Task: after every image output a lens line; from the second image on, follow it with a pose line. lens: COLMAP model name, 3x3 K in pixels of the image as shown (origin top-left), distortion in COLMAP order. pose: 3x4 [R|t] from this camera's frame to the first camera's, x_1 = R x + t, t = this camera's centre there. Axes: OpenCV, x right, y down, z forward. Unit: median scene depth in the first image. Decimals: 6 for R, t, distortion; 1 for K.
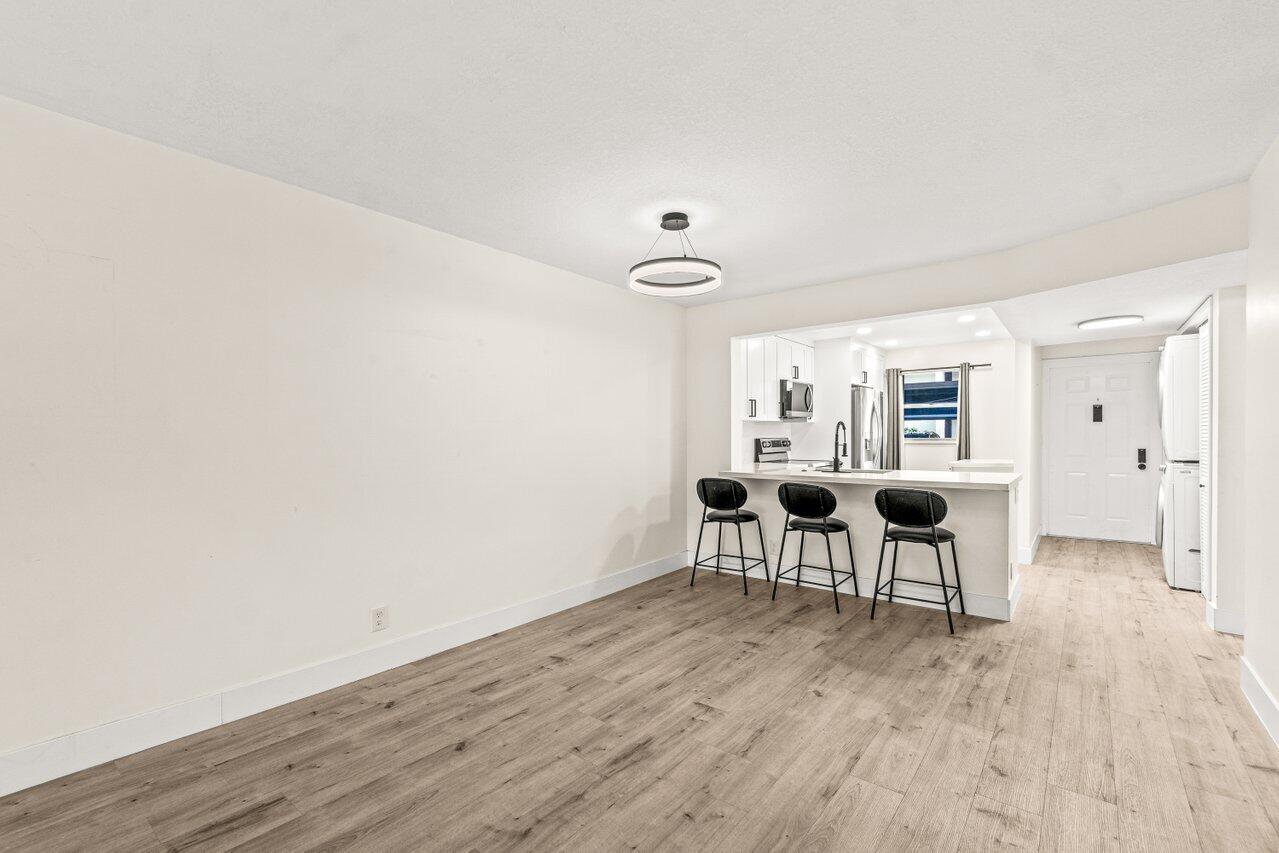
lens RADIAL K [[551.5, 0, 641.4], [0, 551.5, 446.8], [0, 0, 1]] dist [-0.003751, 0.000105]
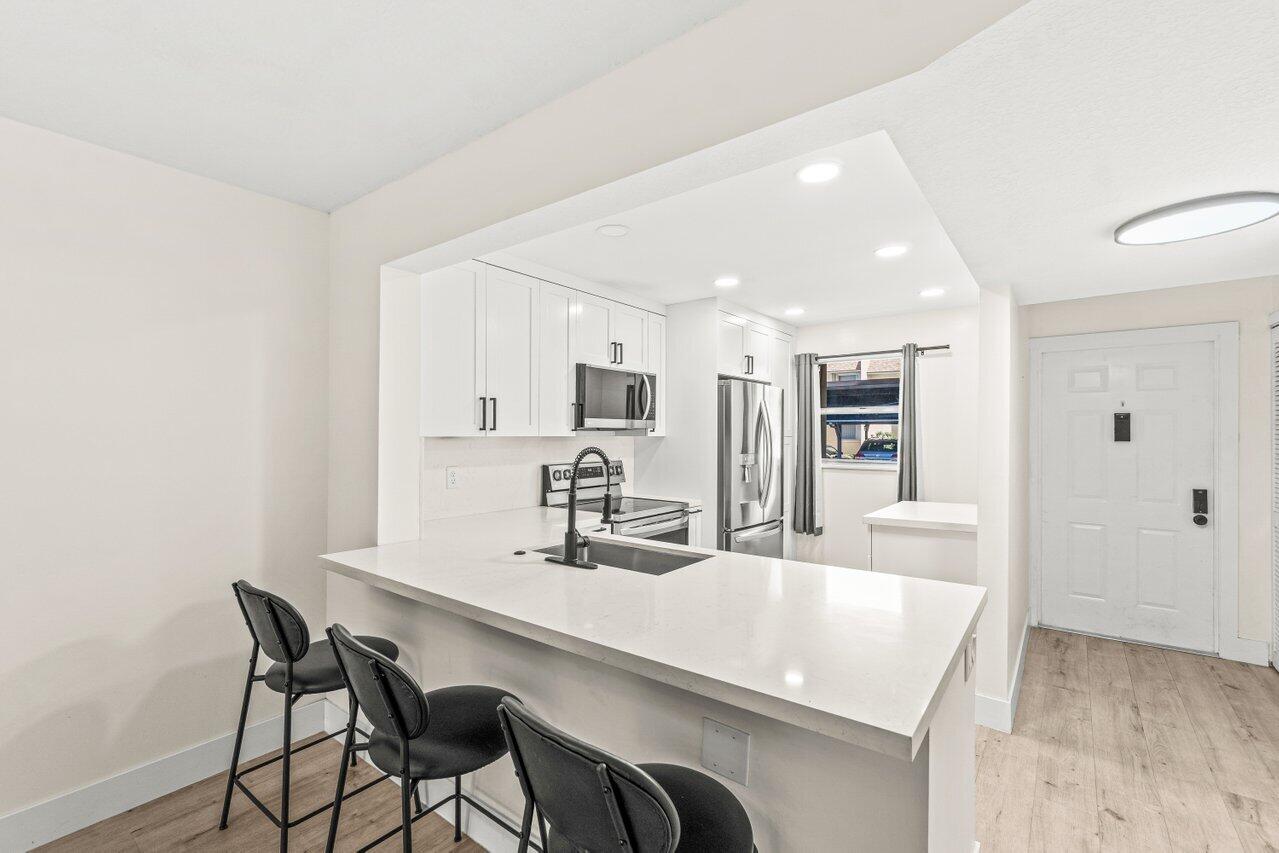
lens RADIAL K [[551.5, 0, 635.9], [0, 551.5, 437.6], [0, 0, 1]] dist [-0.003751, 0.000105]
pose [[0.999895, 0.009459, 0.011011, 0.280917], [-0.009285, 0.999832, -0.015786, -0.033592], [-0.011158, 0.015682, 0.999815, 0.390688]]
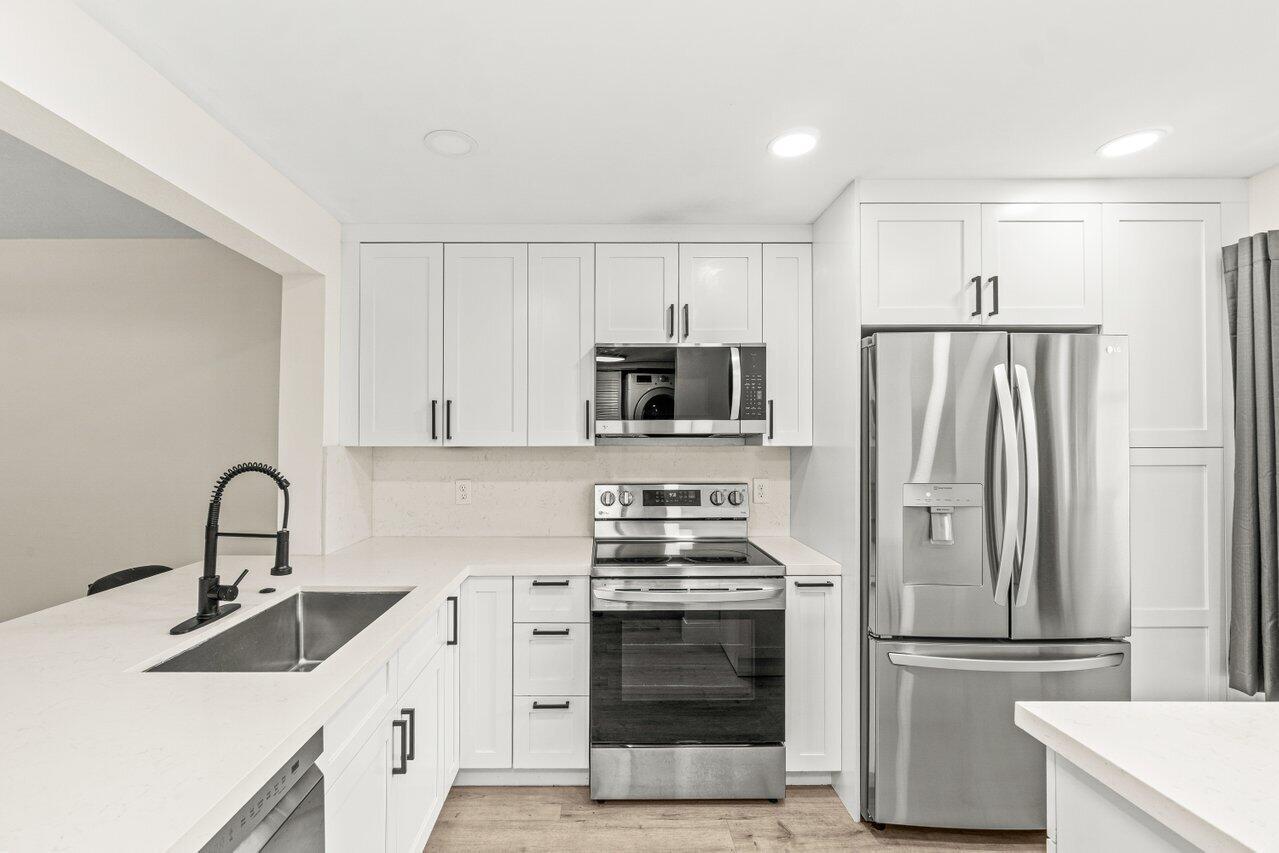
lens RADIAL K [[567.5, 0, 620.9], [0, 567.5, 435.9], [0, 0, 1]] dist [-0.002766, 0.000282]
pose [[0.625959, -0.000151, -0.779856, 0.540475], [-0.019560, 0.999682, -0.015894, -0.043748], [0.779611, 0.025203, 0.625757, 0.683877]]
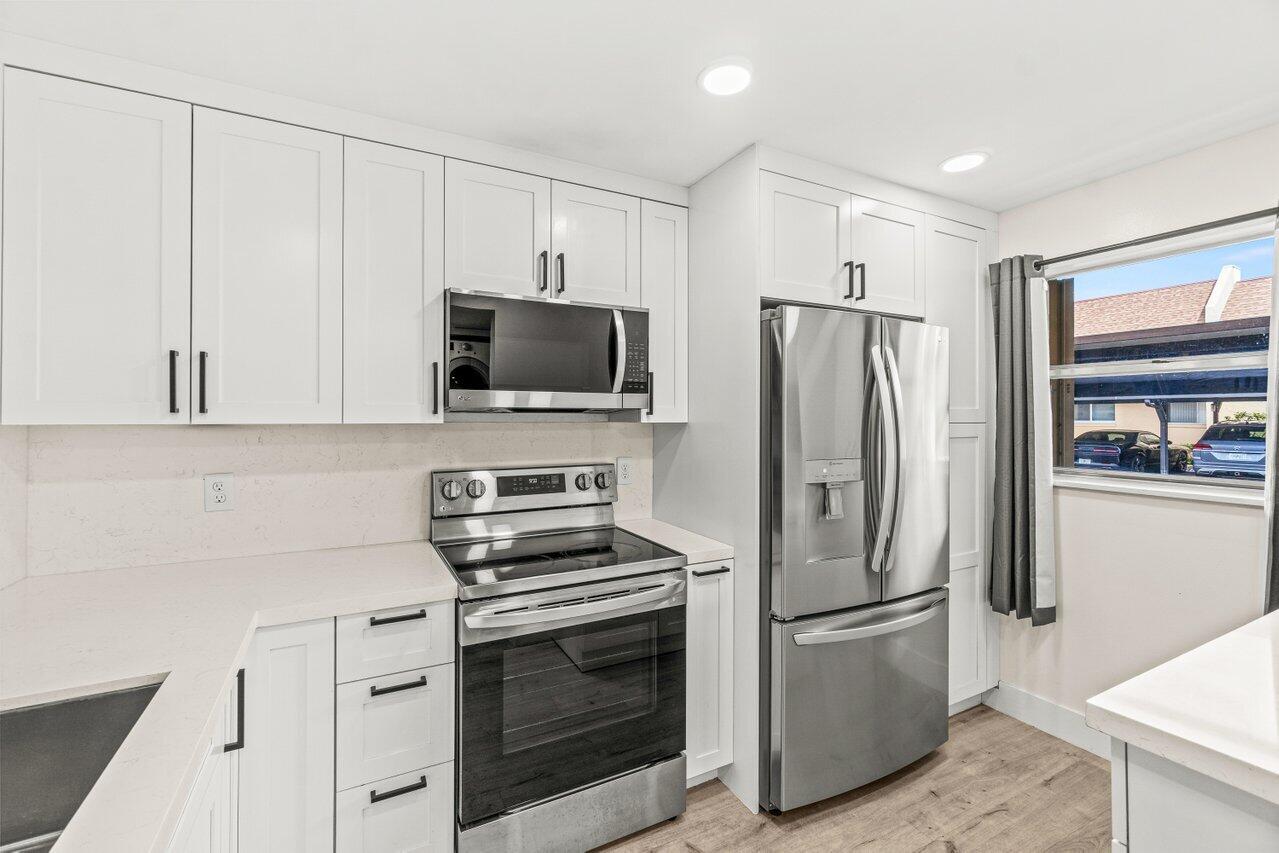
lens RADIAL K [[541.1, 0, 645.5], [0, 541.1, 416.1], [0, 0, 1]] dist [-0.007413, 0.001814]
pose [[0.915754, 0.008244, -0.401656, 0.436644], [-0.016264, 0.999731, -0.016562, -0.043348], [0.401411, 0.021699, 0.915641, 0.696907]]
